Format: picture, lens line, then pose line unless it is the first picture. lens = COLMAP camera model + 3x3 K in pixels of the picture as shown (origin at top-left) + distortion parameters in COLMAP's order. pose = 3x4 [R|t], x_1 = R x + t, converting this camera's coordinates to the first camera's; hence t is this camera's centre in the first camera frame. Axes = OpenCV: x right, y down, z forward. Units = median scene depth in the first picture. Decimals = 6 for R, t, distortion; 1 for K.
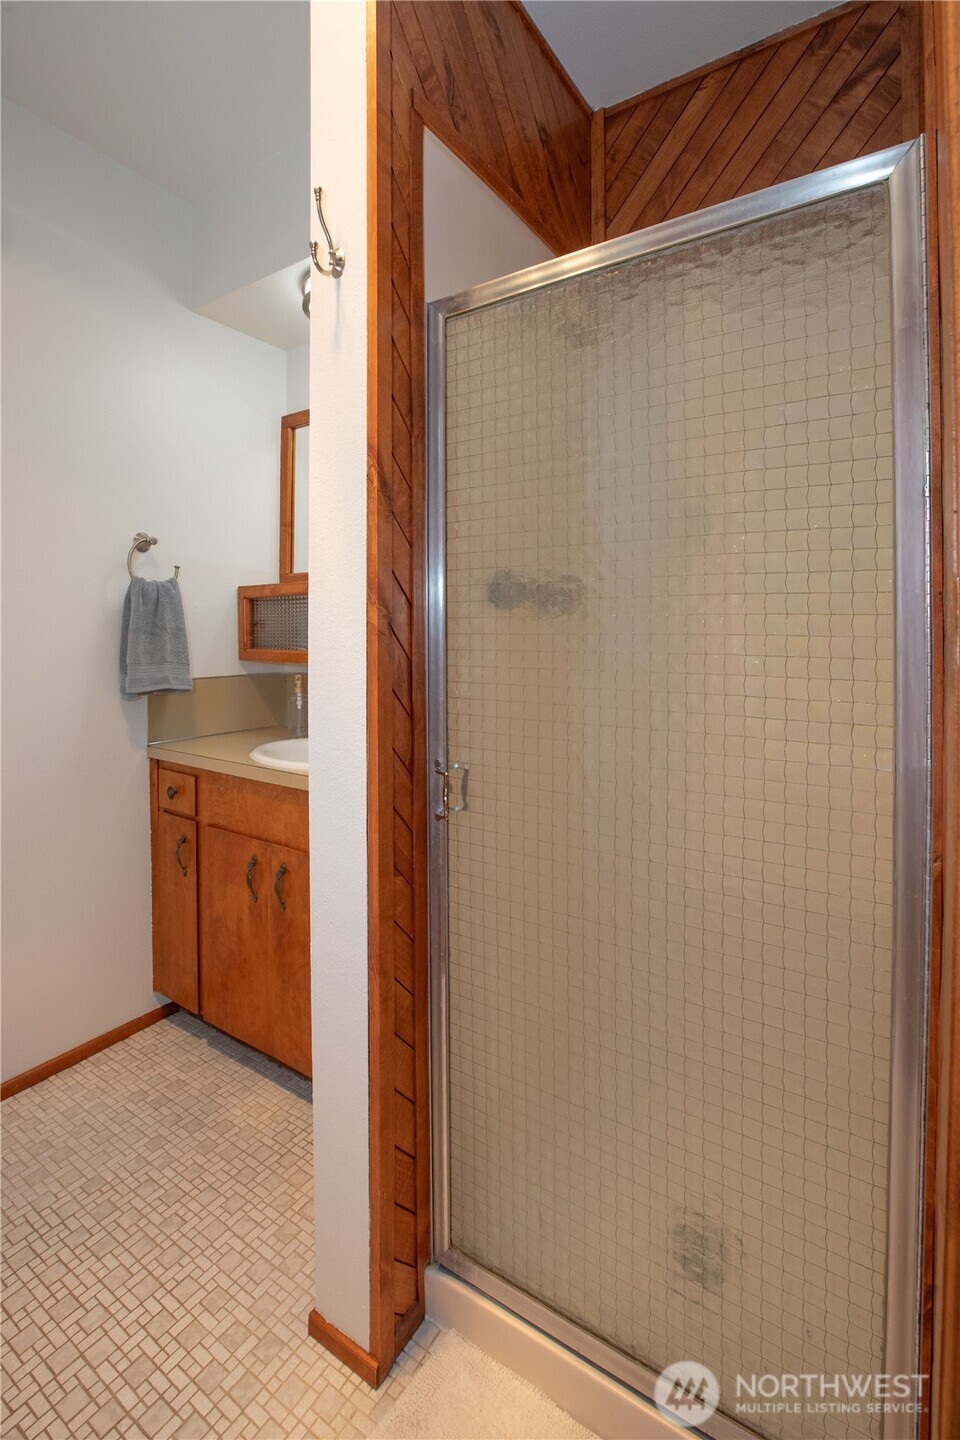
lens RADIAL K [[851.5, 0, 483.6], [0, 851.5, 613.8], [0, 0, 1]] dist [-0.082587, 0.042962]
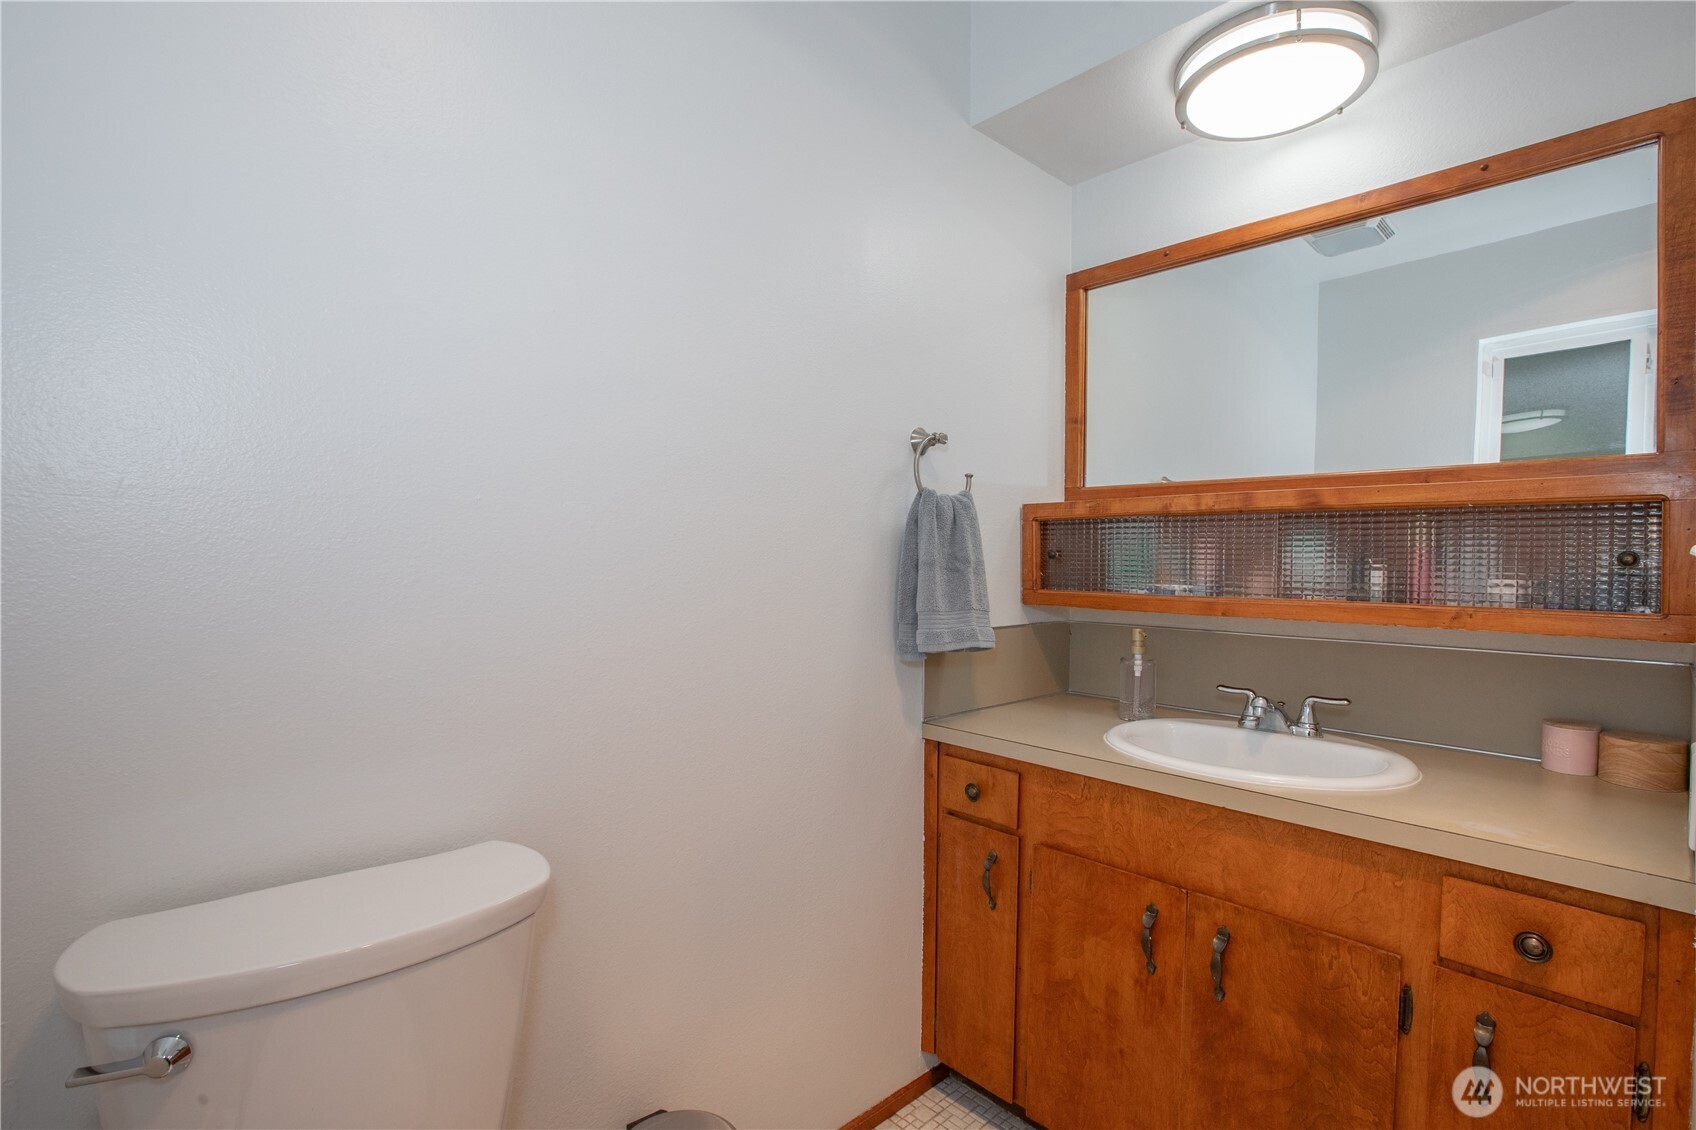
lens RADIAL K [[817.3, 0, 849.2], [0, 817.3, 571.5], [0, 0, 1]] dist [-0.053371, 0.019848]
pose [[0.990988, 0.013320, -0.133285, -0.381534], [-0.008089, 0.999178, 0.039712, -0.000737], [0.133704, -0.038276, 0.990282, 0.305885]]
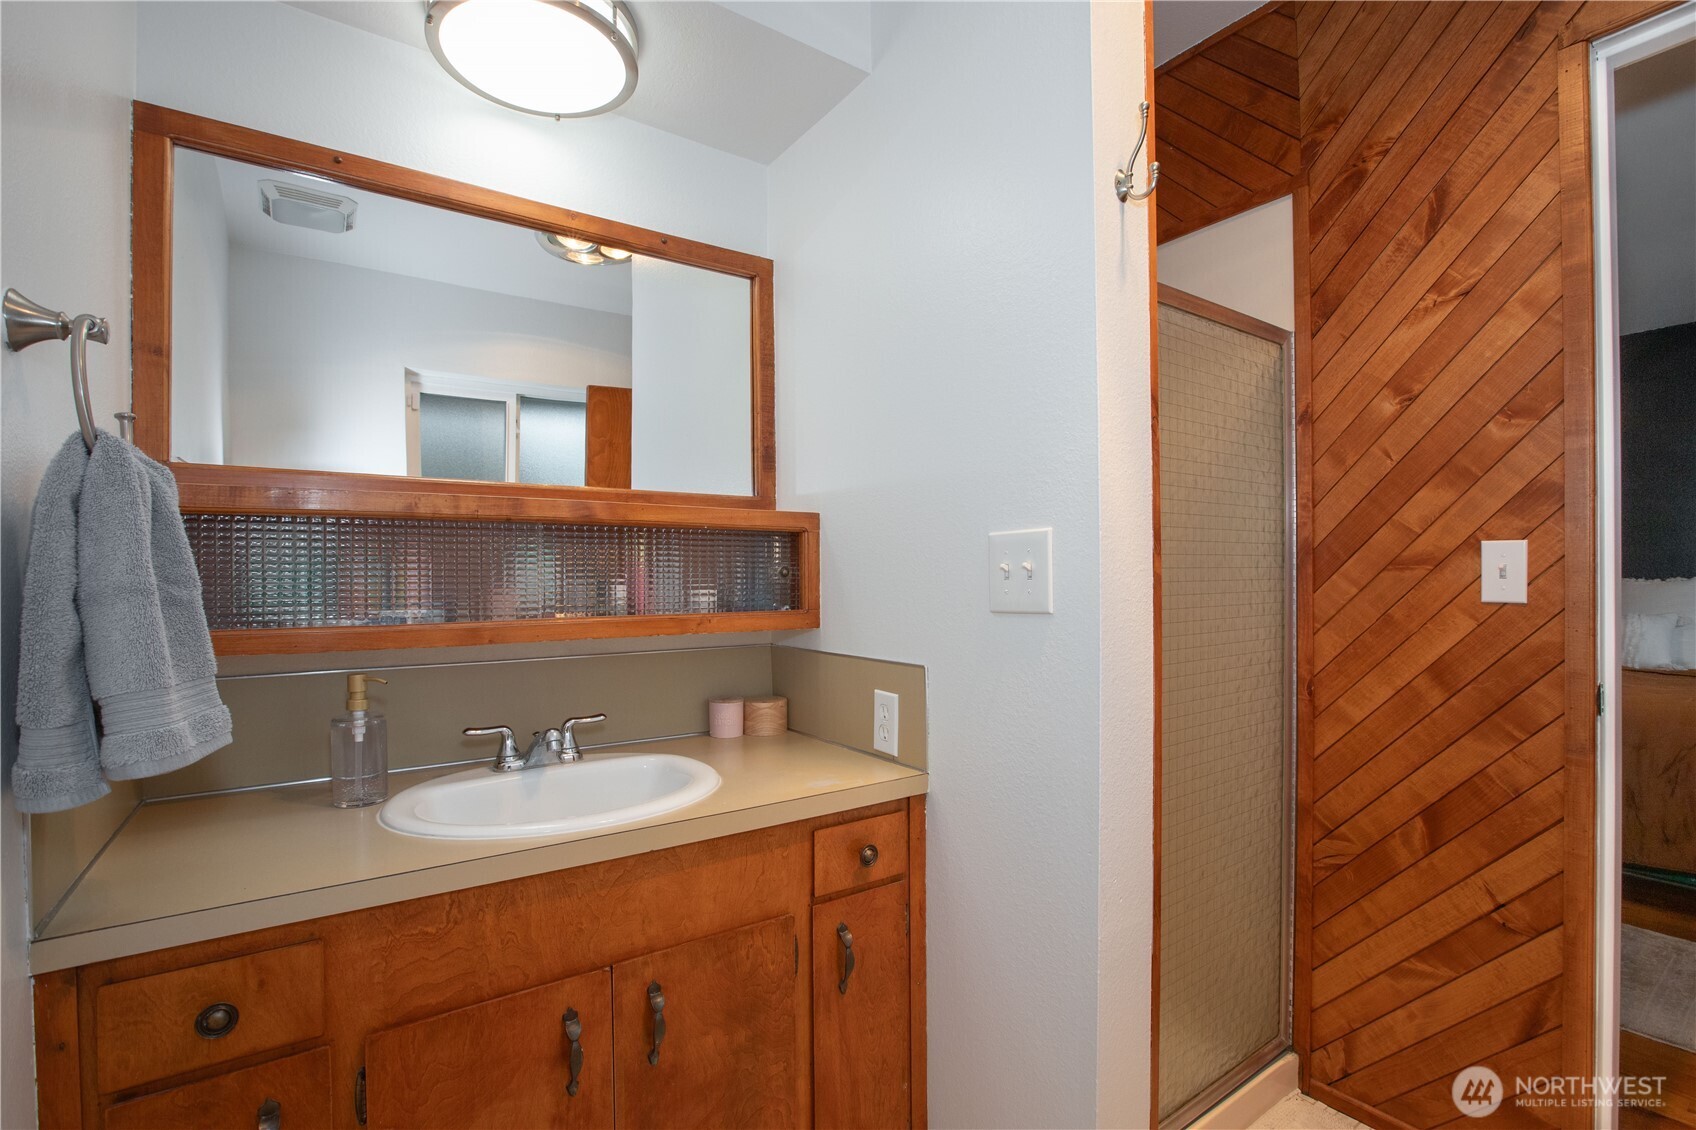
lens RADIAL K [[817.3, 0, 849.2], [0, 817.3, 571.5], [0, 0, 1]] dist [-0.053371, 0.019848]
pose [[0.225613, 0.003977, 0.974209, -0.647590], [-0.018669, 0.999826, 0.000242, 0.005292], [-0.974038, -0.018242, 0.225648, 0.637199]]
